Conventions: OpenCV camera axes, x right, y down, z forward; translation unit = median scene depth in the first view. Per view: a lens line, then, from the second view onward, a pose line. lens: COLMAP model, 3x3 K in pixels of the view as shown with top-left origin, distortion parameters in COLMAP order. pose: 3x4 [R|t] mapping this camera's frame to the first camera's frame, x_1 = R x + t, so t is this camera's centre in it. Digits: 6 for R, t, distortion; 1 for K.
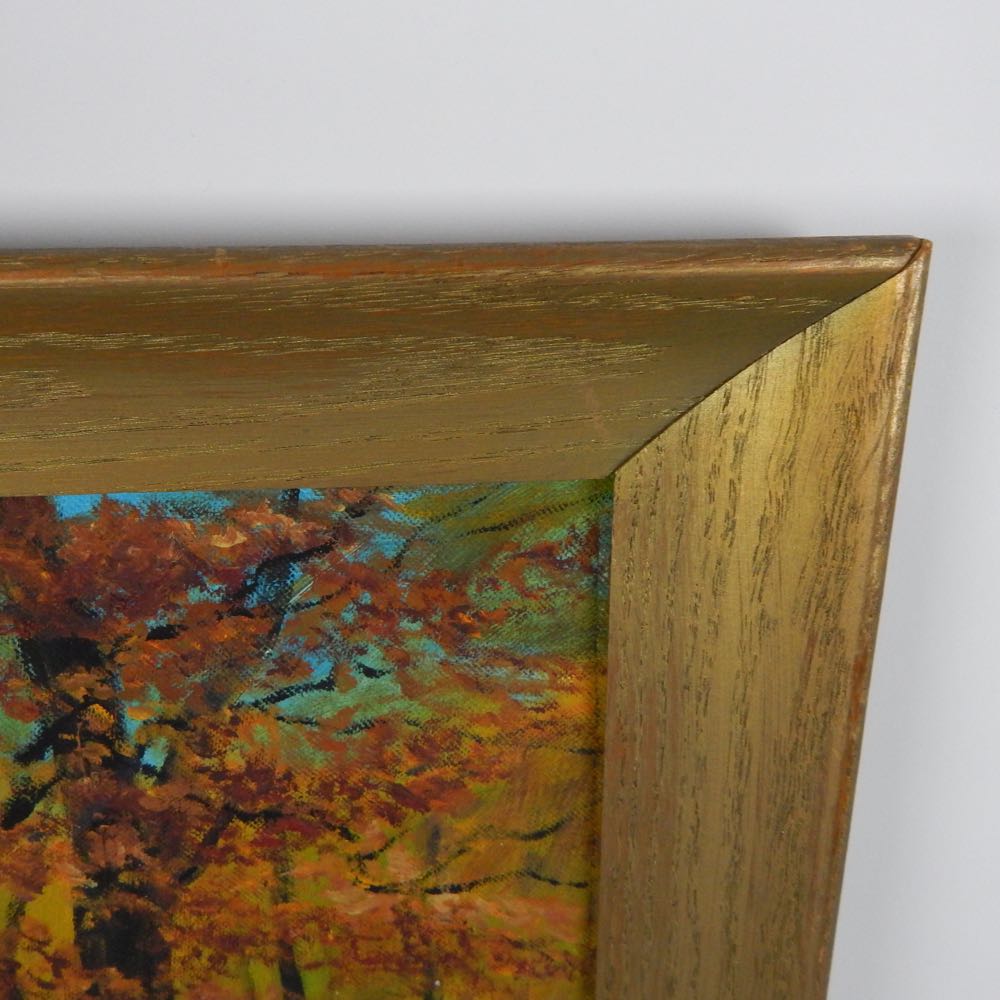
lens RADIAL K [[904.7, 0, 506.1], [0, 904.7, 493.9], [0, 0, 1]] dist [0.022014, 0.000000]
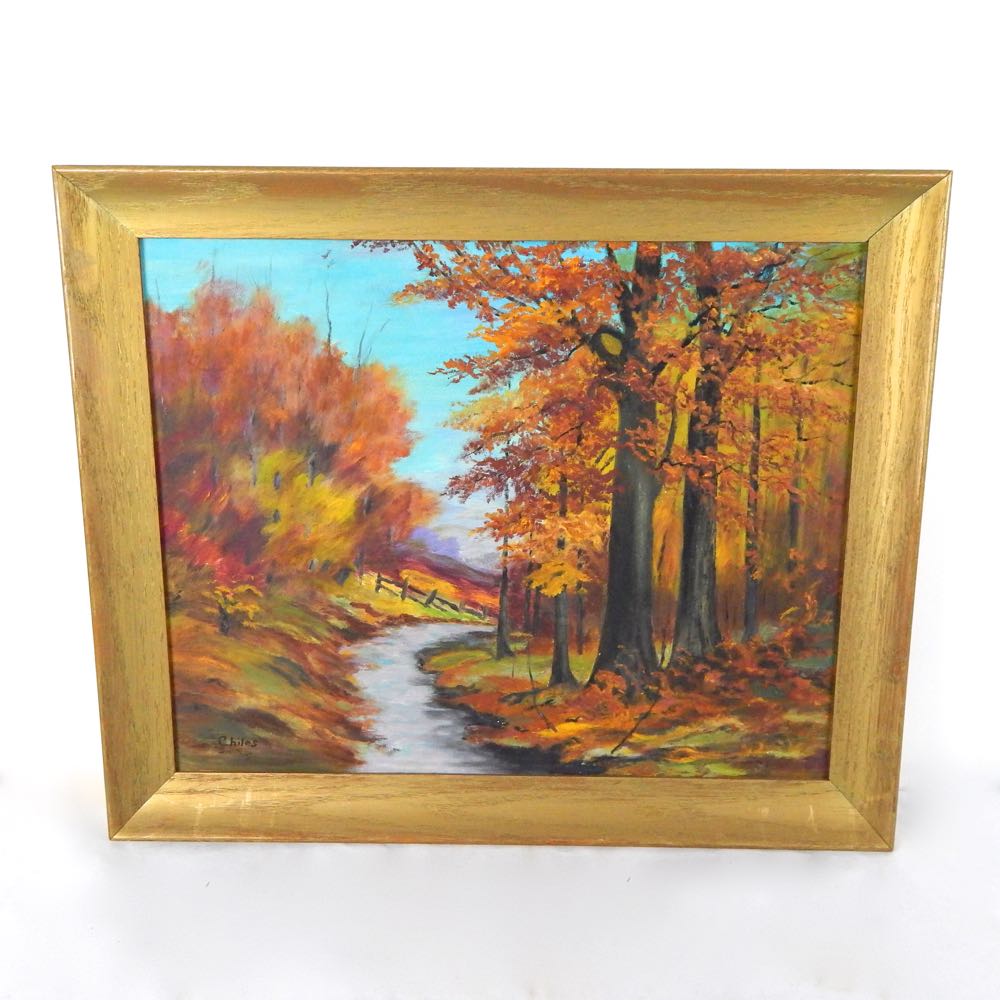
lens RADIAL K [[1029.1, 0, 507.4], [0, 1029.1, 510.2], [0, 0, 1]] dist [0.014971, 0.000000]
pose [[0.997550, 0.022583, -0.066217, -0.929568], [-0.030693, 0.991791, -0.124130, 1.460536], [0.062870, 0.125858, 0.990054, -2.754061]]
